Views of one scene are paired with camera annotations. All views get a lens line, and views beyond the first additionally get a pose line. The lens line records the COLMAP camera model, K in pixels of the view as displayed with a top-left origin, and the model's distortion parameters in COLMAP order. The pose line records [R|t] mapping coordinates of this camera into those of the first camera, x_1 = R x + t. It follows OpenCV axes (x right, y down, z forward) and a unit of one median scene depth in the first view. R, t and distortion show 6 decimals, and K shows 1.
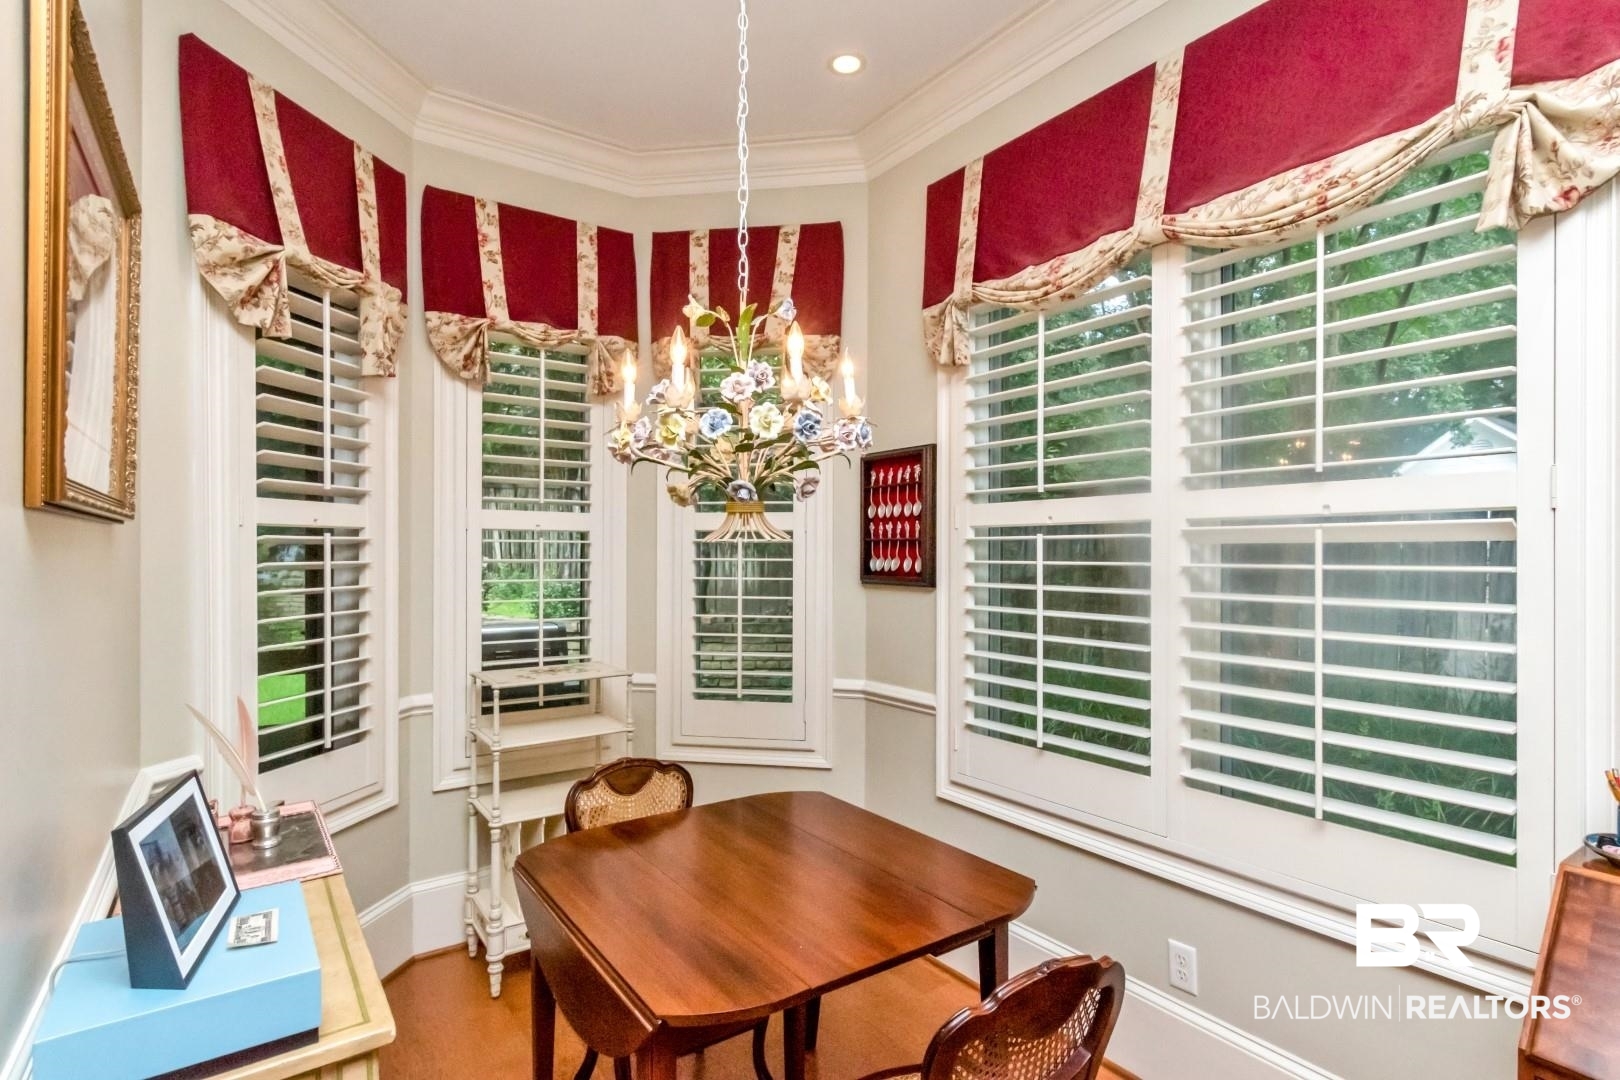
lens RADIAL K [[790.3, 0, 821.6], [0, 790.3, 554.7], [0, 0, 1]] dist [-0.002771, -0.001934]
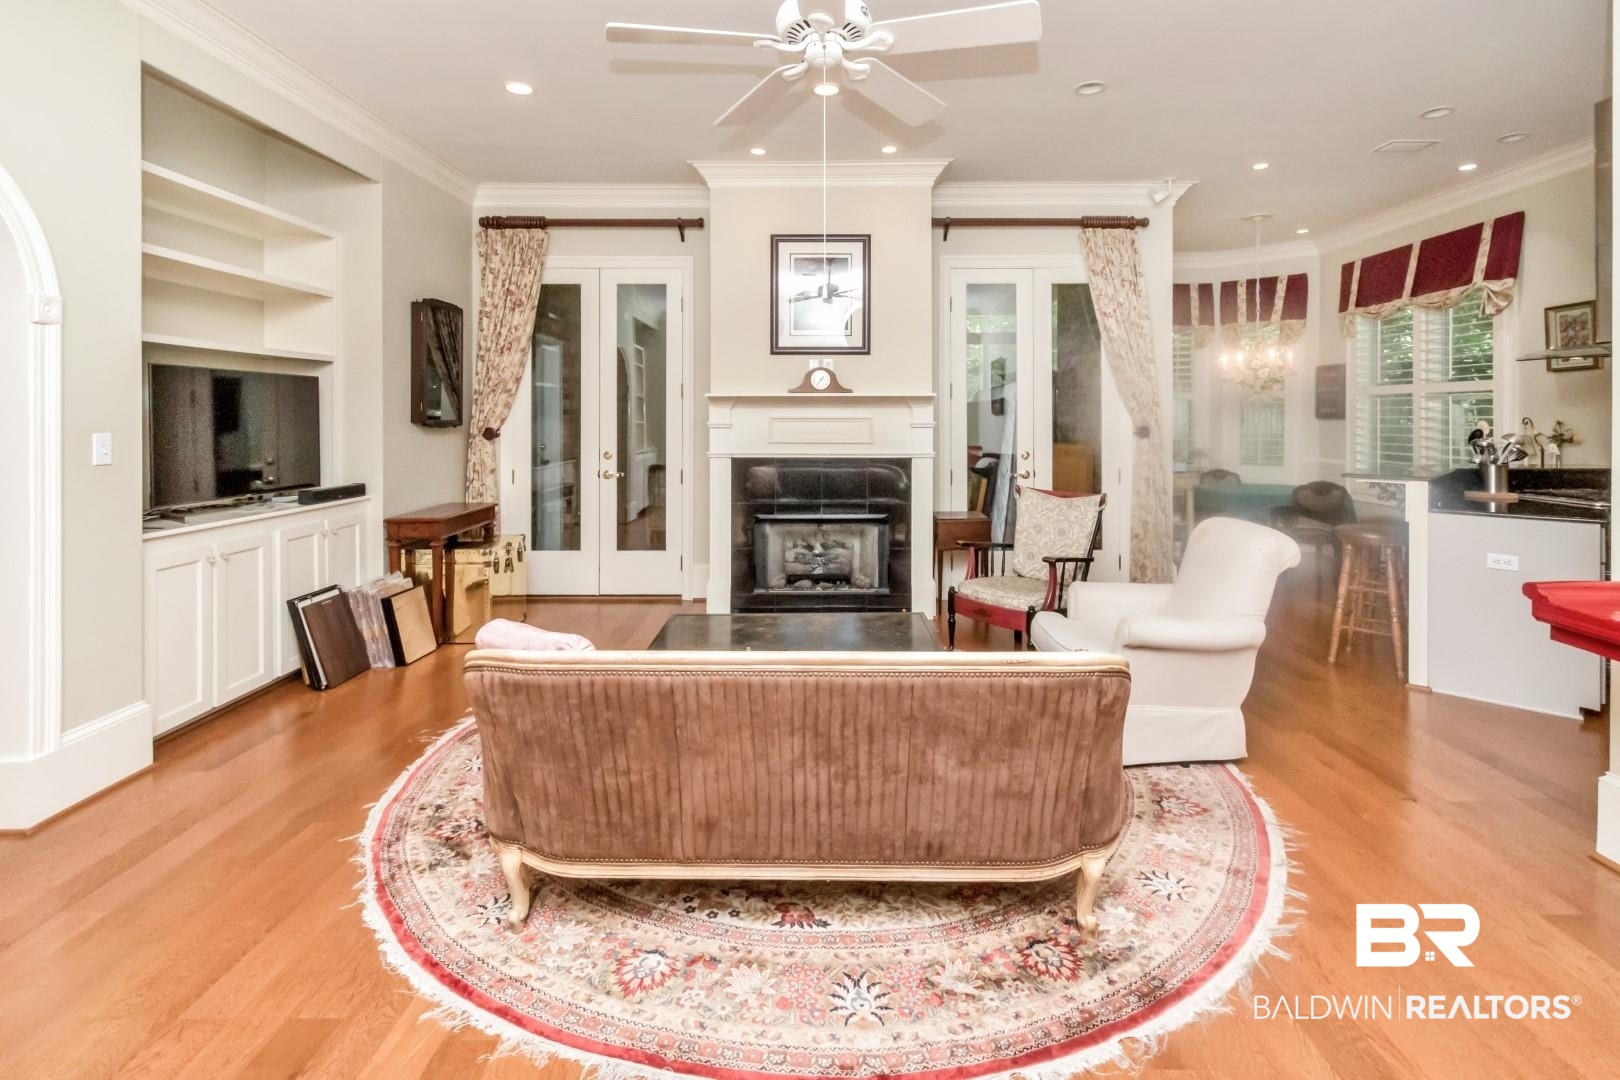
lens RADIAL K [[773.3, 0, 815.9], [0, 773.3, 421.0], [0, 0, 1]] dist [-0.000186, 0.000430]
pose [[0.801485, 0.002900, -0.598007, 0.350213], [-0.001607, 0.999995, 0.002697, 0.058086], [0.598012, -0.001201, 0.801486, -2.692083]]
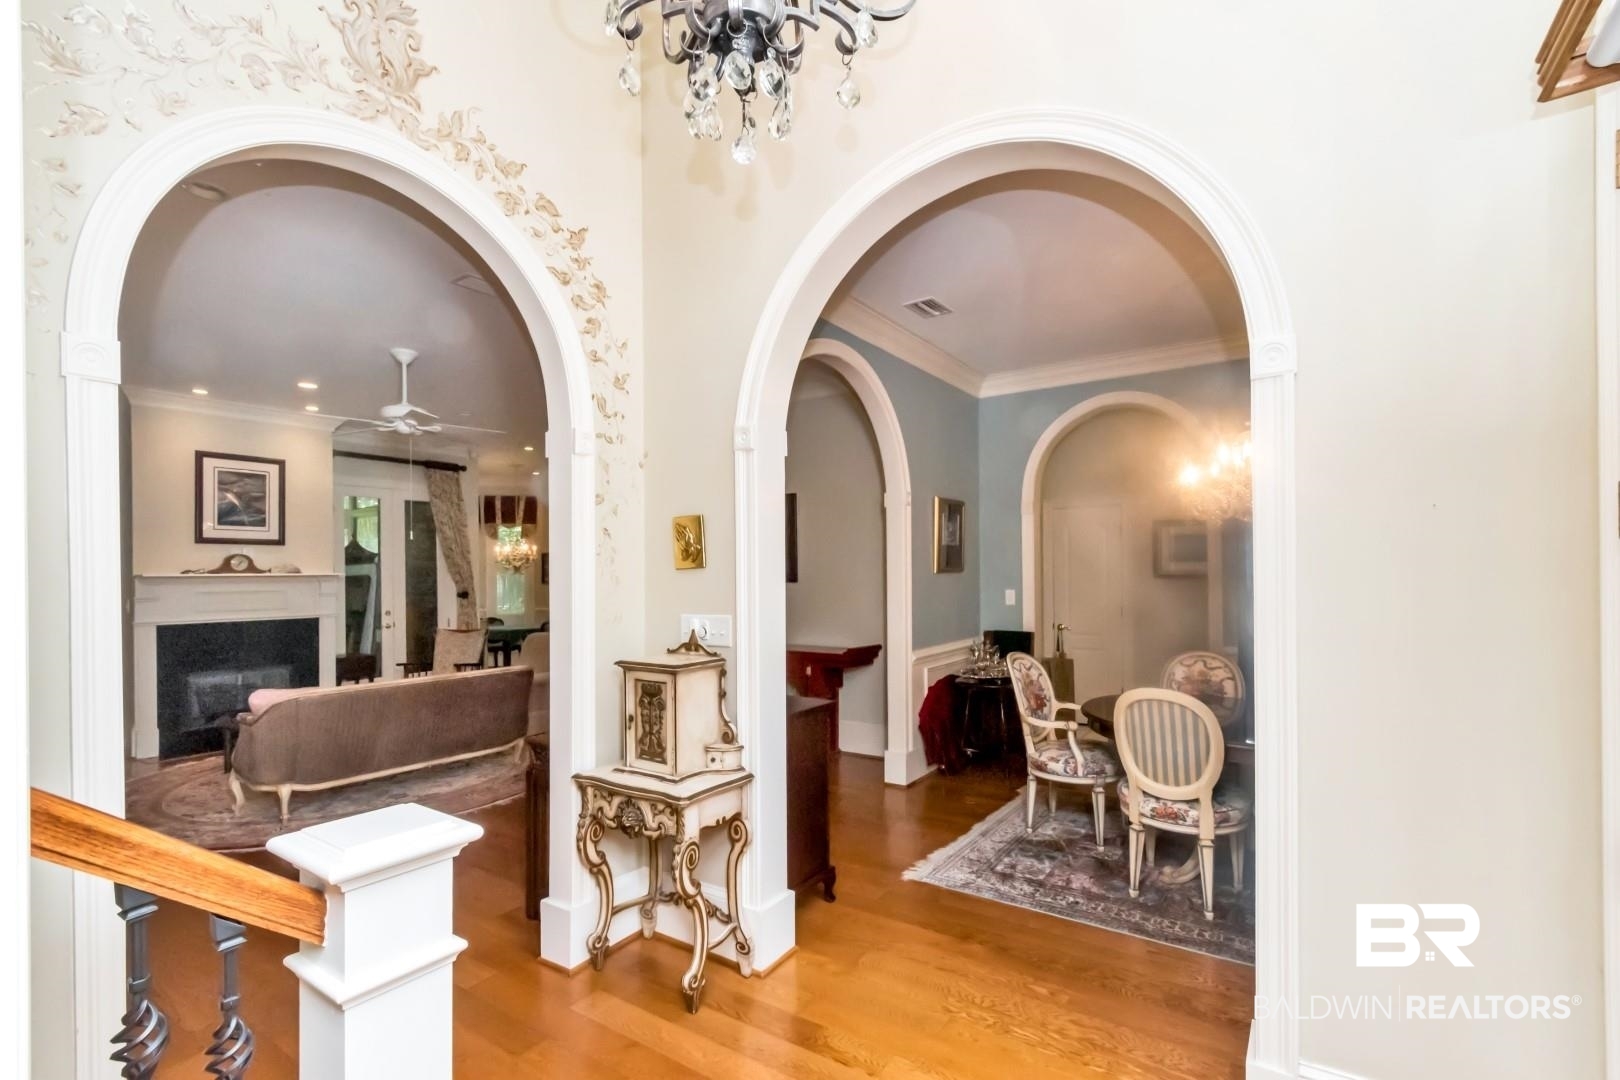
lens RADIAL K [[745.9, 0, 809.0], [0, 745.9, 563.5], [0, 0, 1]] dist [-0.000897, -0.000529]
pose [[0.946290, -0.009668, 0.323174, 0.150552], [0.016227, 0.999713, -0.017608, 0.030528], [-0.322911, 0.021906, 0.946176, -4.510695]]
